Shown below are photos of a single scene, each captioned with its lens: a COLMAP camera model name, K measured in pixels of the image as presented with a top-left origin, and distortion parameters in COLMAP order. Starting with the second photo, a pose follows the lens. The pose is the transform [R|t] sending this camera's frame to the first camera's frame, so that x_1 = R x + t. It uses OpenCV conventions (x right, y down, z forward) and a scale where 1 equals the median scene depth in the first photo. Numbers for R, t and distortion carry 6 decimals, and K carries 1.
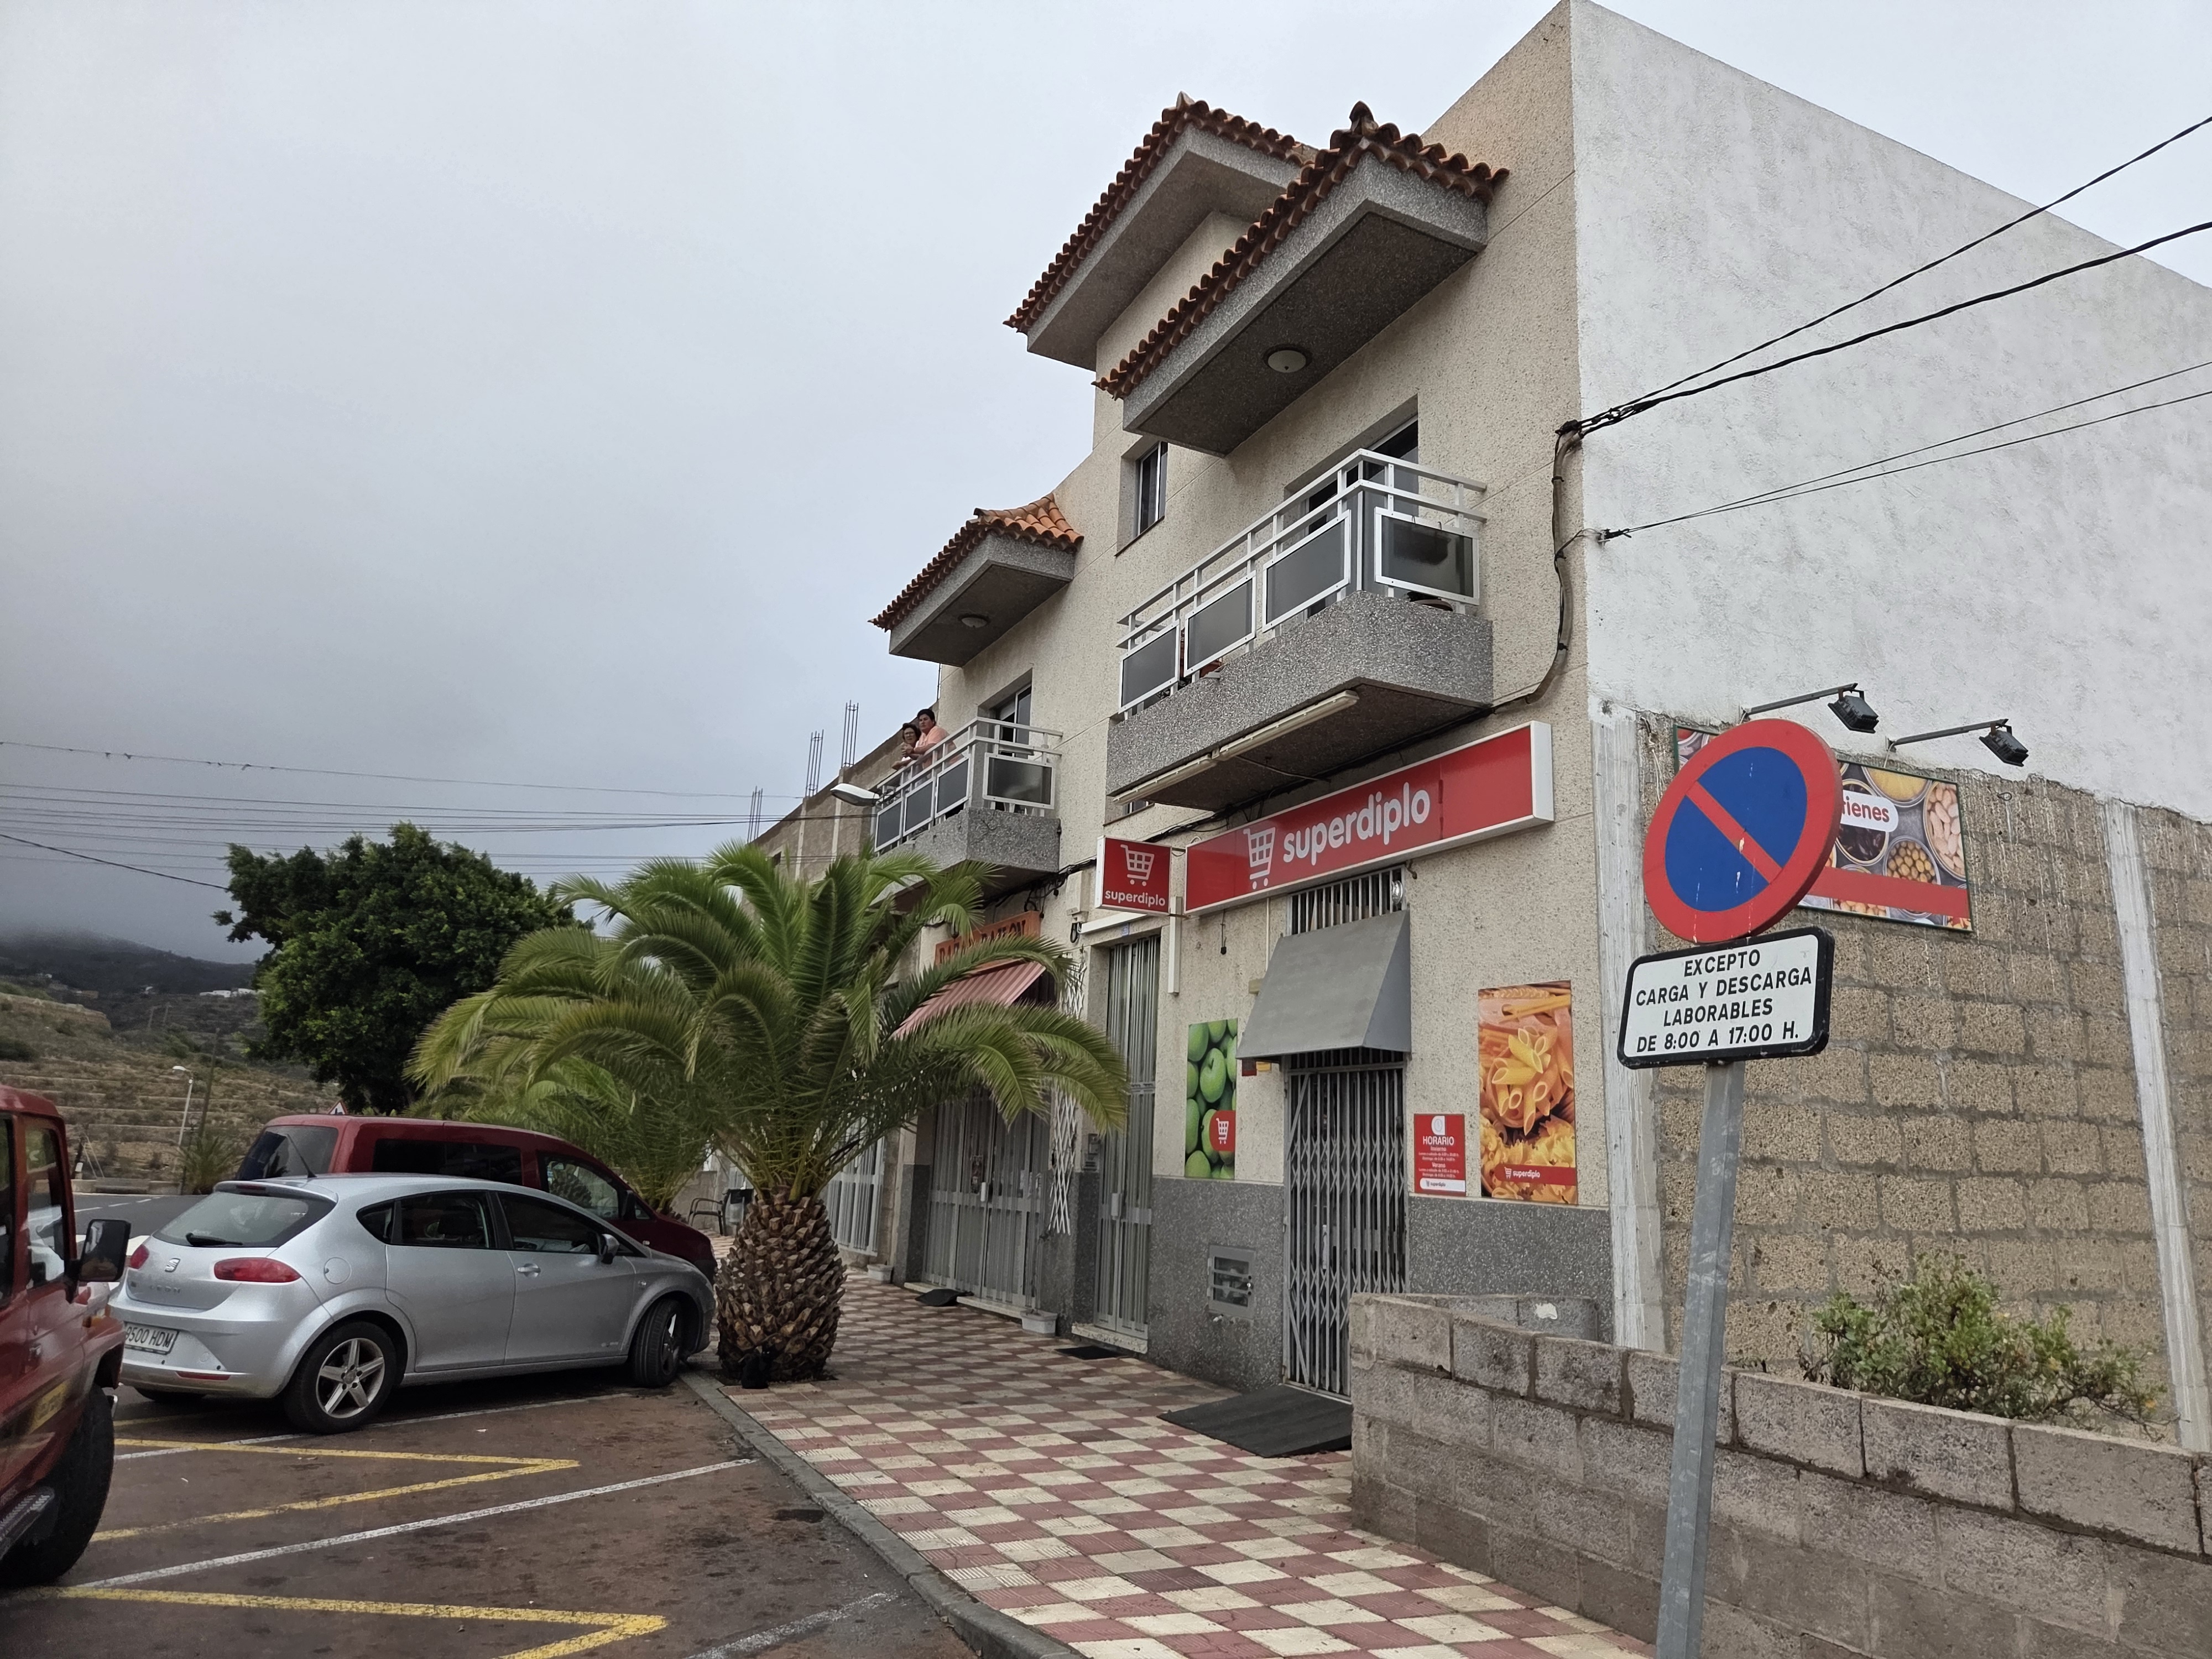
lens RADIAL K [[1485.3, 0, 1106.4], [0, 1485.3, 827.2], [0, 0, 1]] dist [0.062322, -0.014863]
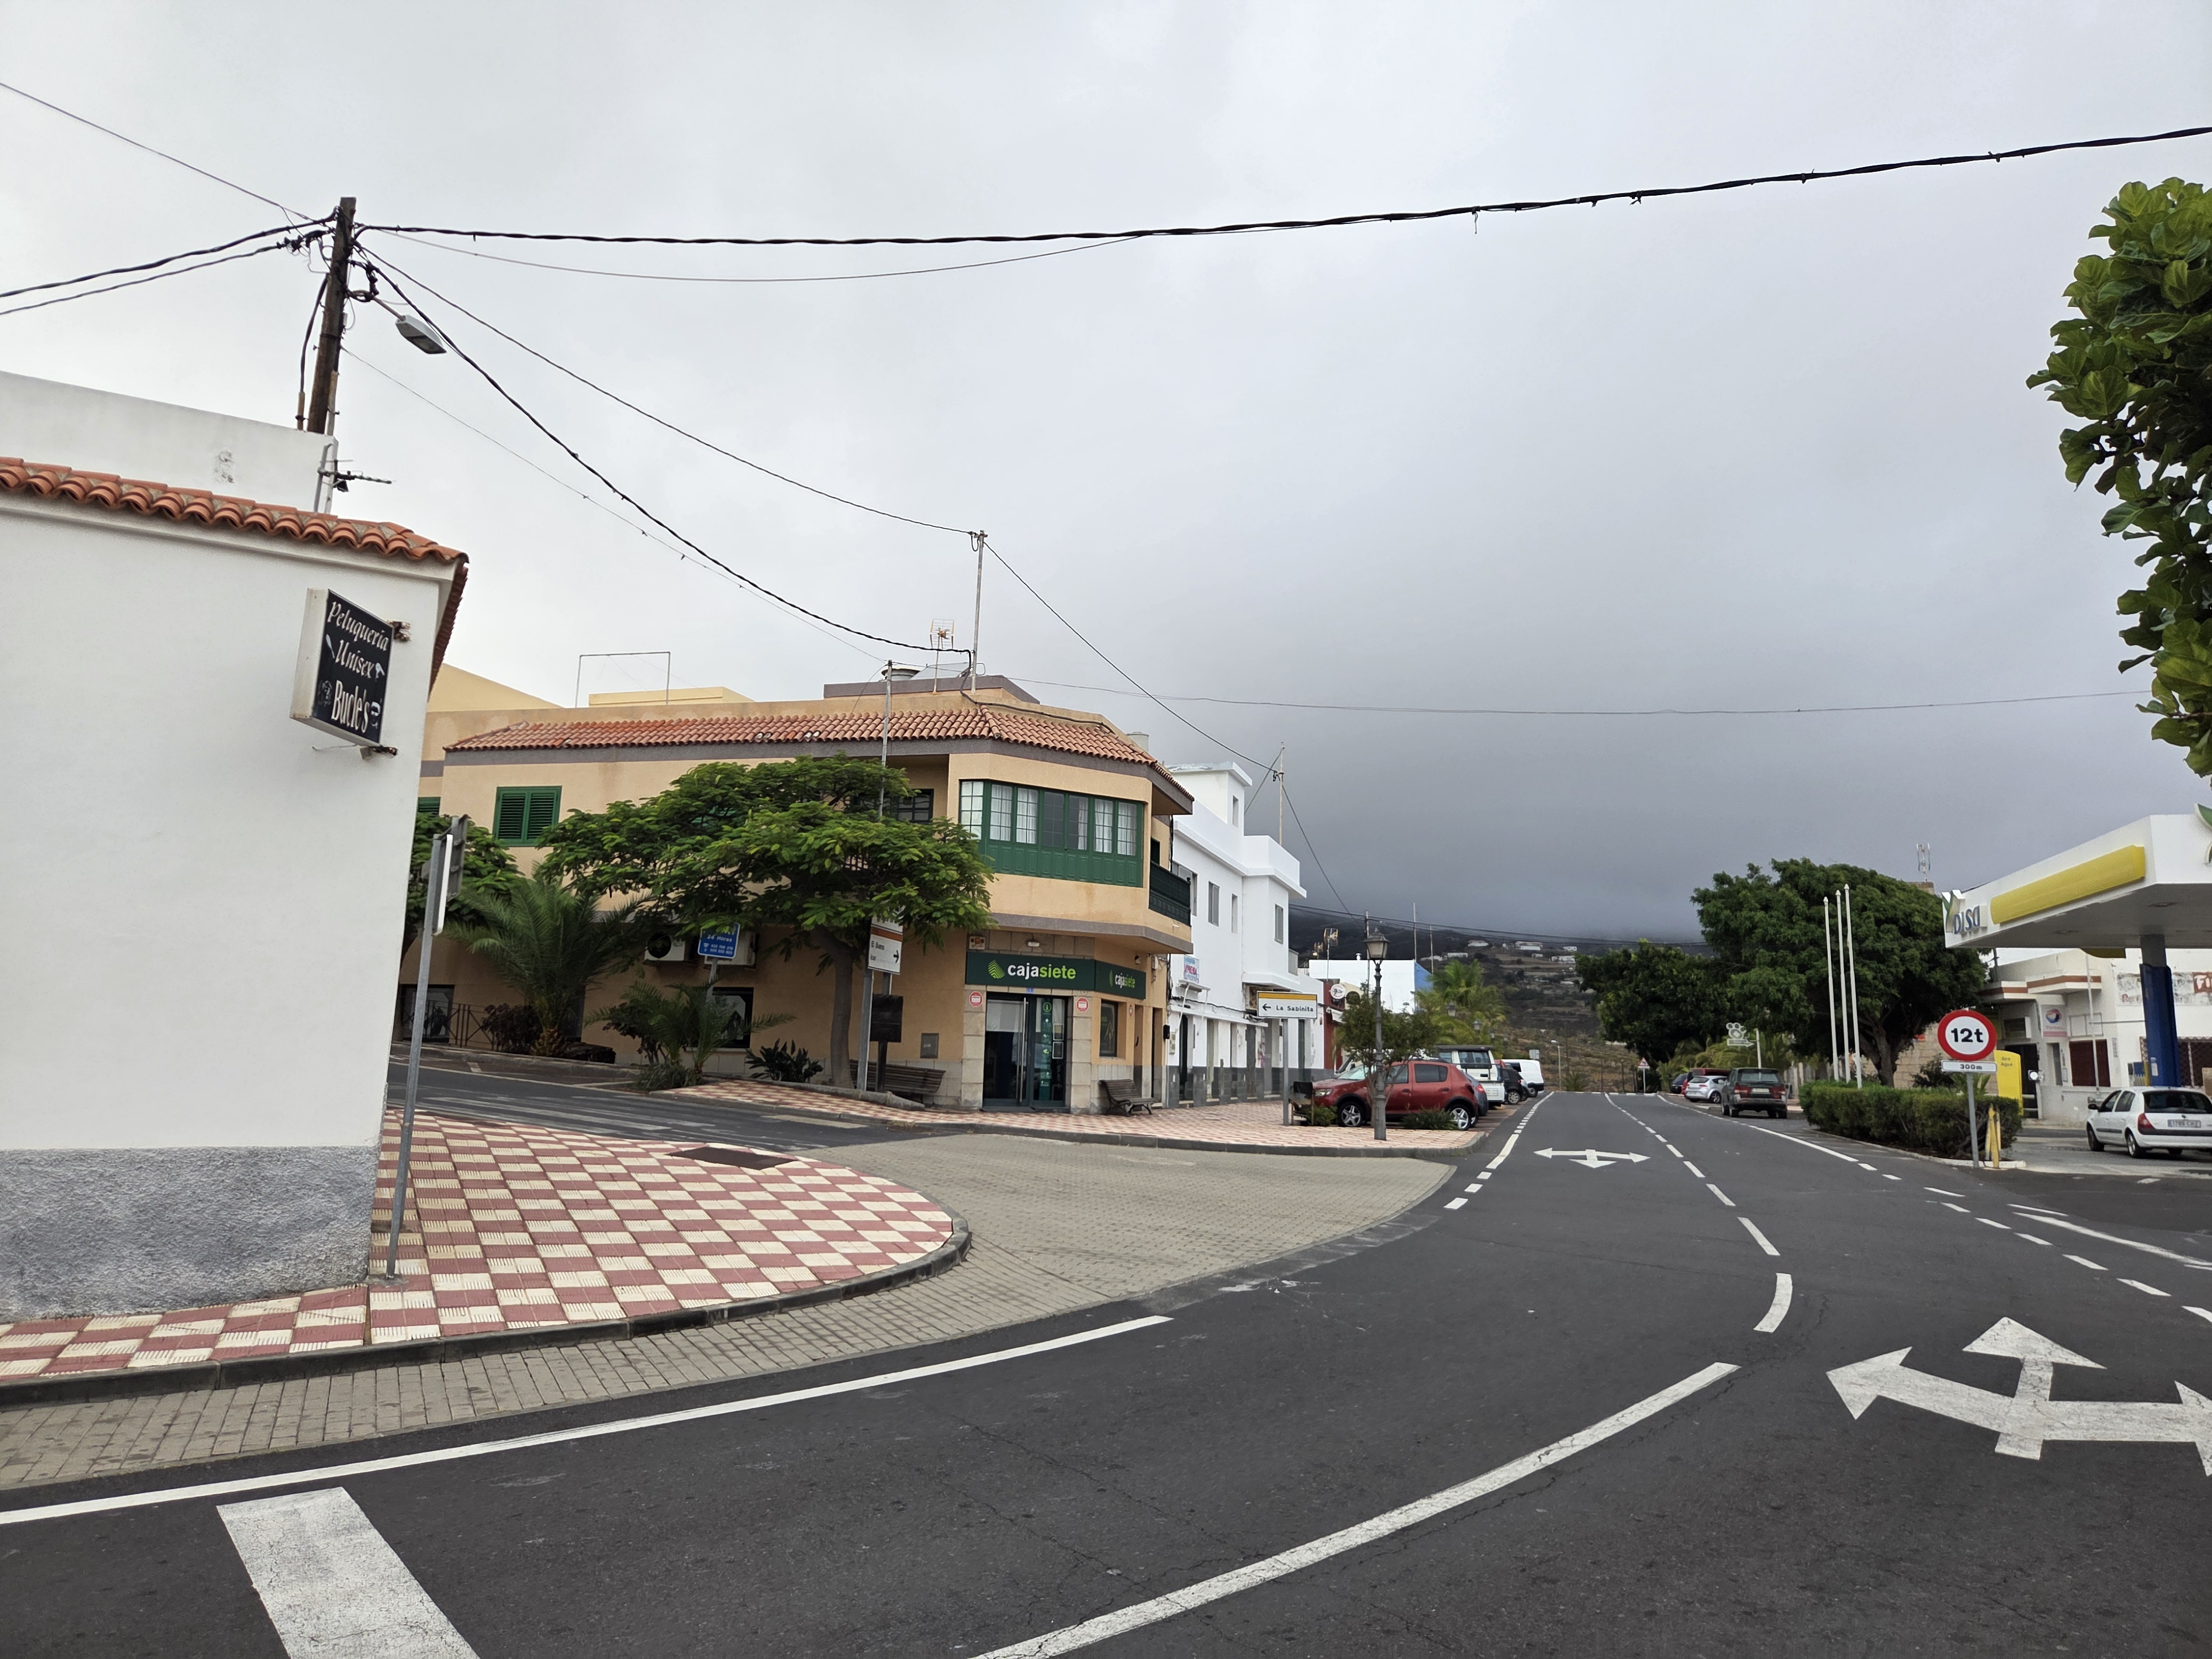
lens RADIAL K [[1485.3, 0, 1104.4], [0, 1485.3, 826.6], [0, 0, 1]] dist [0.062322, -0.014863]
pose [[0.740973, -0.128172, -0.659190, 0.514515], [0.155302, 0.987712, -0.017479, -0.290361], [0.653330, -0.089423, 0.751774, -1.406448]]
